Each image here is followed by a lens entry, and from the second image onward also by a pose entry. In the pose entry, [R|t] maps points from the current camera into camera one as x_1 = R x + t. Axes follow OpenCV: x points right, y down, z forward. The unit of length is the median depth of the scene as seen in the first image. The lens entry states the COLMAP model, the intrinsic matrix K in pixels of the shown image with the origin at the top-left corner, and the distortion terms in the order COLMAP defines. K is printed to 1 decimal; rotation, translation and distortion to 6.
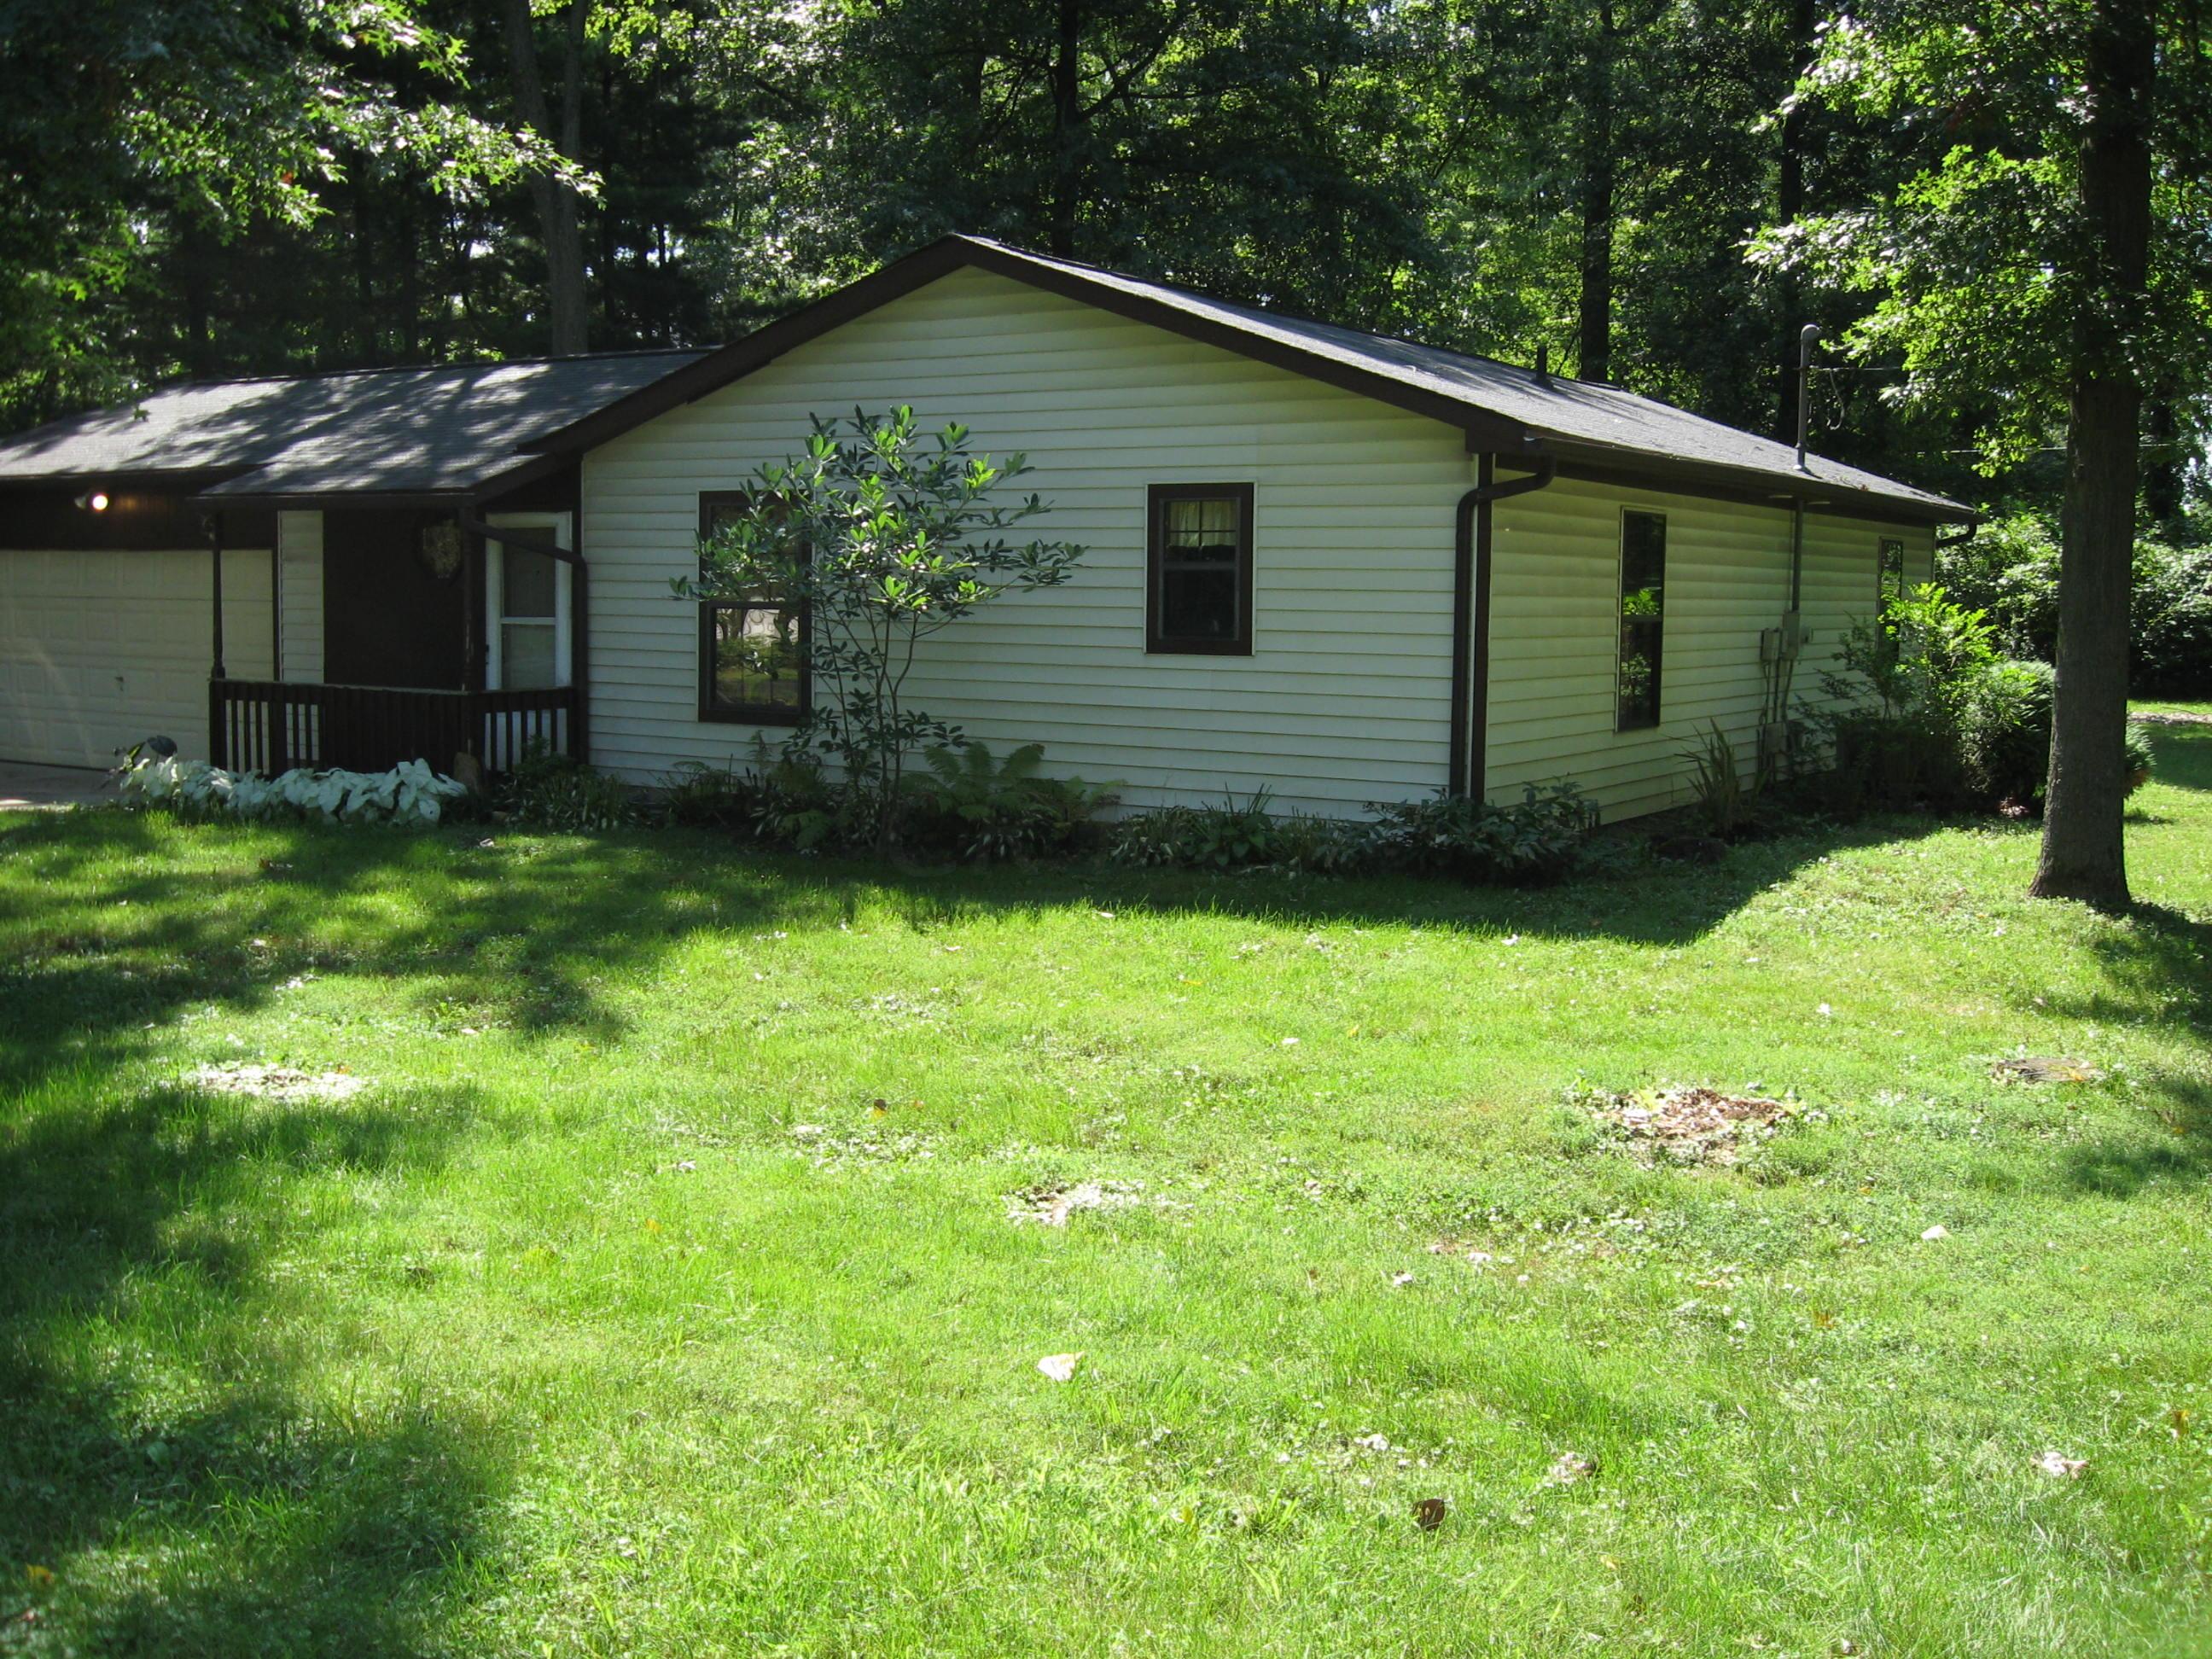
lens RADIAL K [[2312.3, 0, 1082.5], [0, 2312.3, 817.2], [0, 0, 1]] dist [-0.137784, 0.072056]
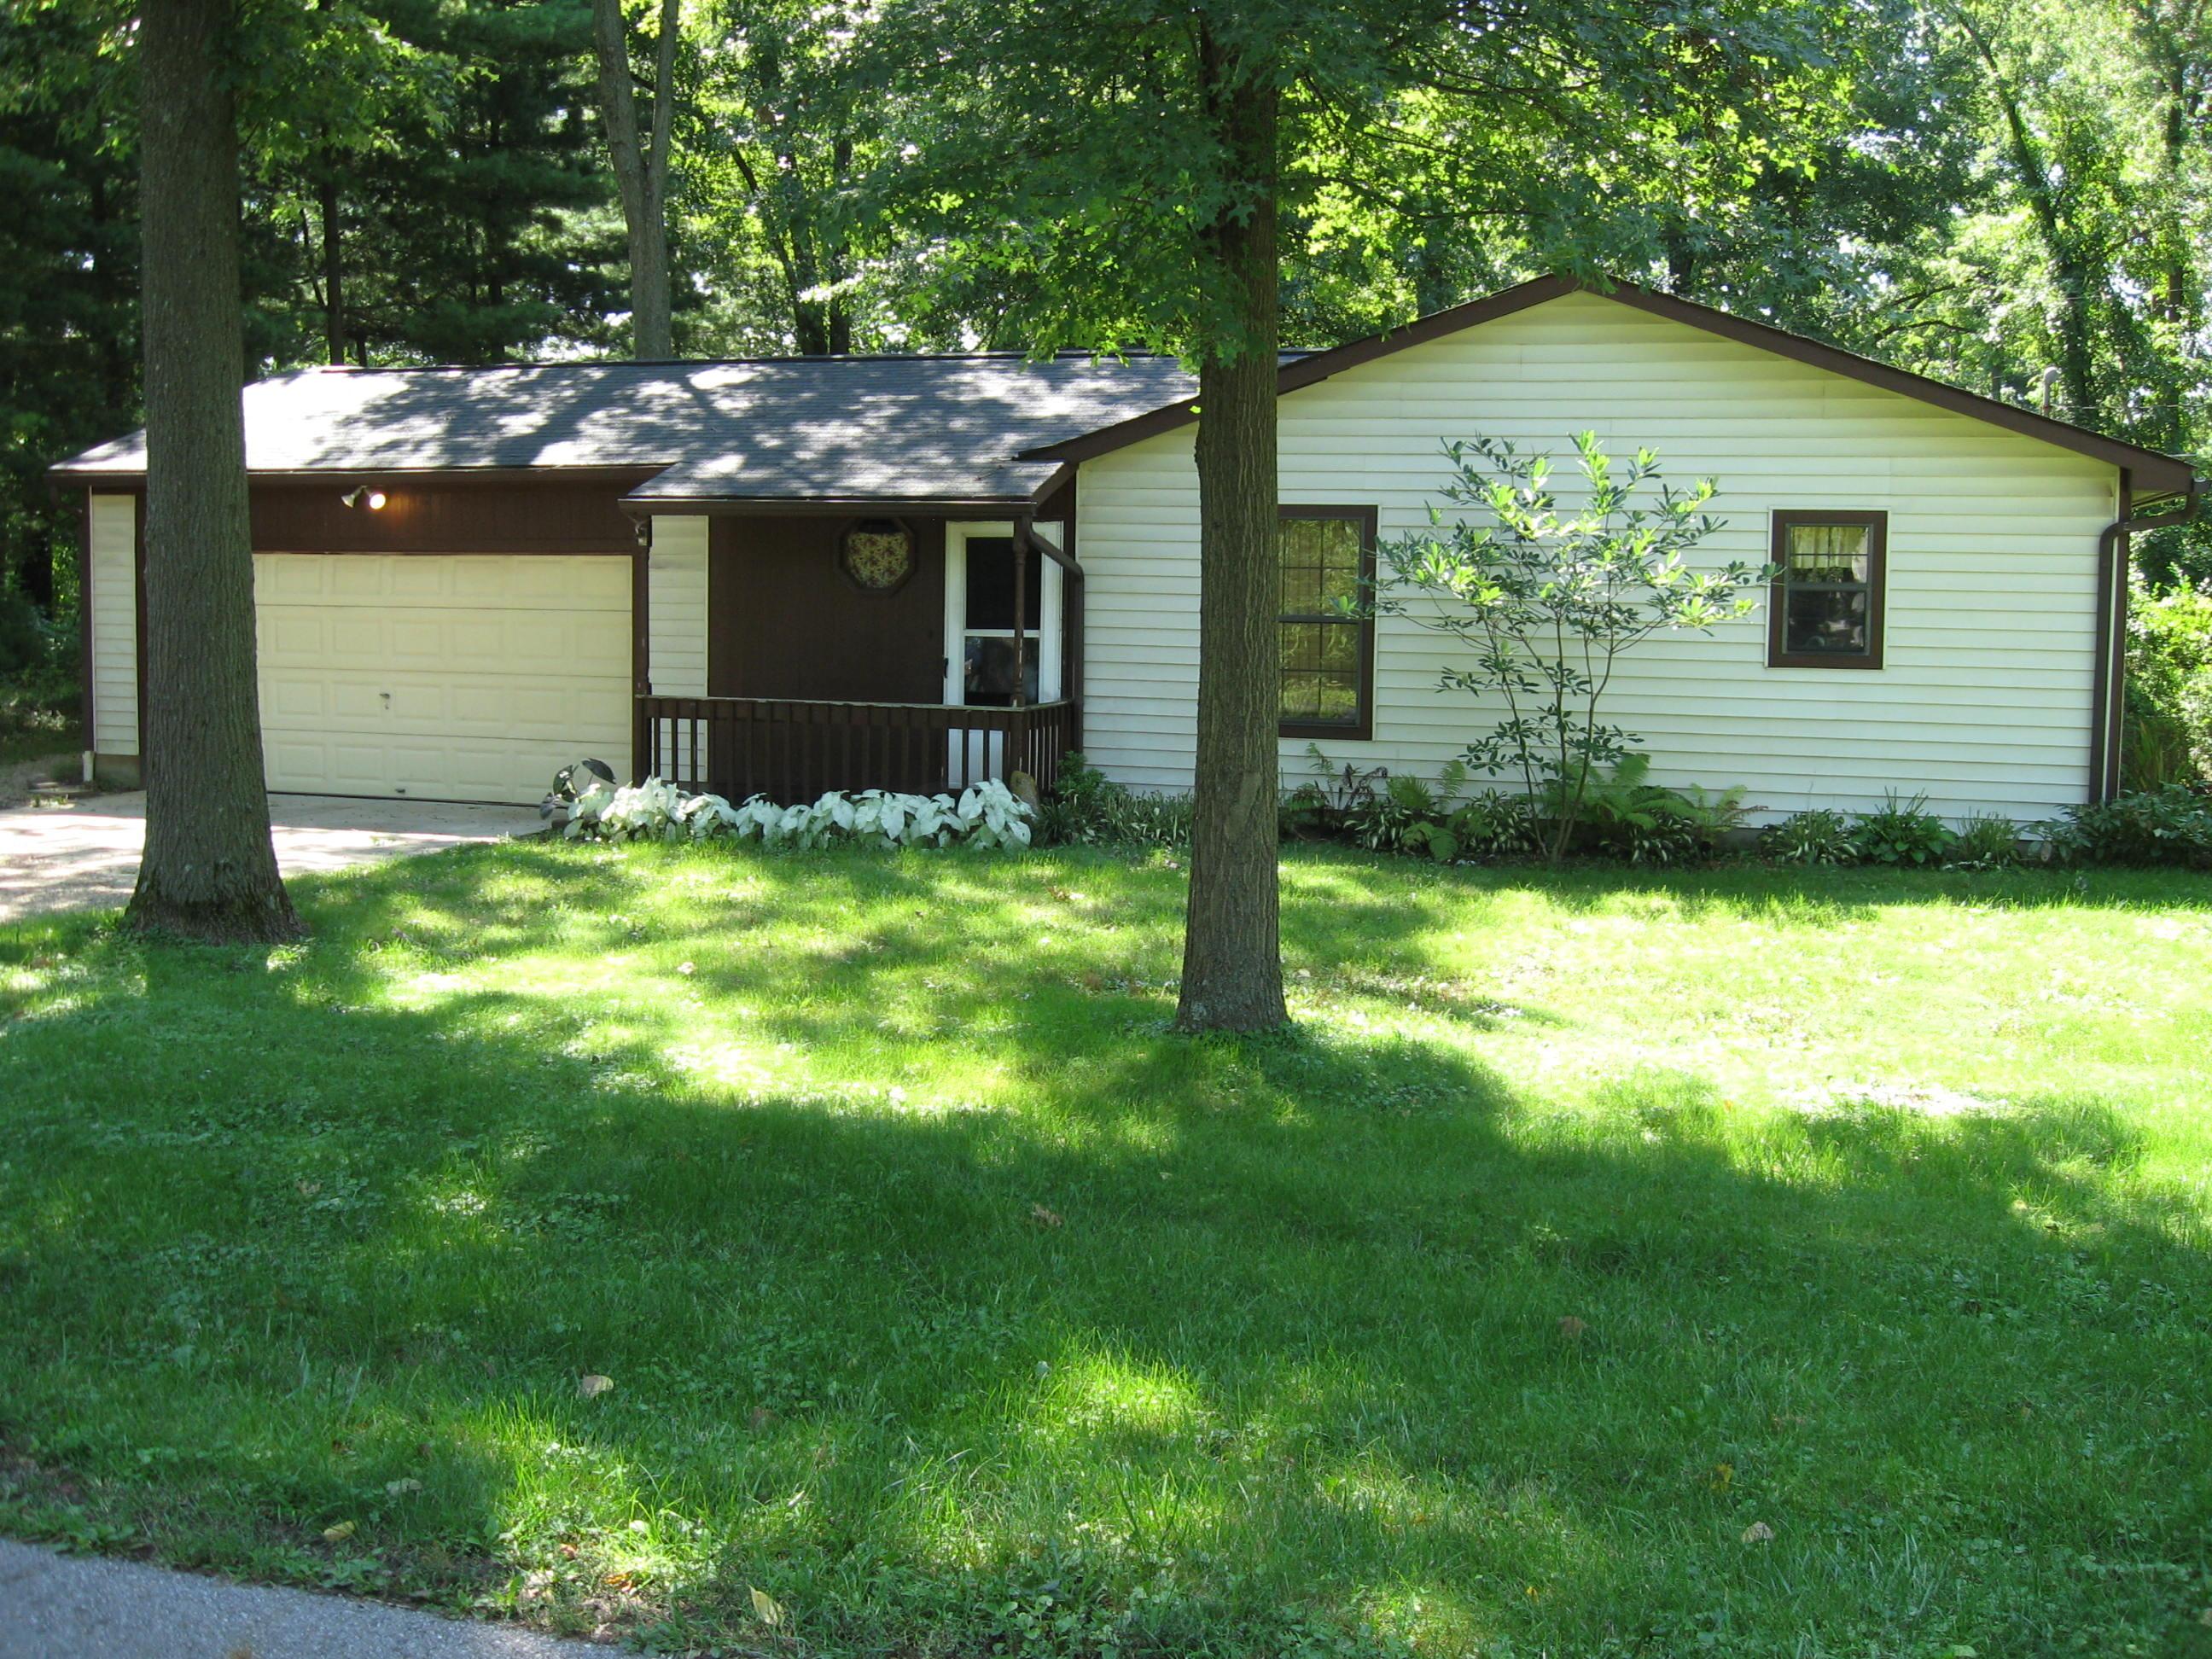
lens RADIAL K [[2312.3, 0, 1082.5], [0, 2312.3, 817.2], [0, 0, 1]] dist [-0.137784, 0.072056]
pose [[0.964707, -0.025127, 0.262125, -0.559016], [0.024485, 0.999684, 0.005714, -0.015277], [-0.262186, 0.000906, 0.965017, 0.061527]]
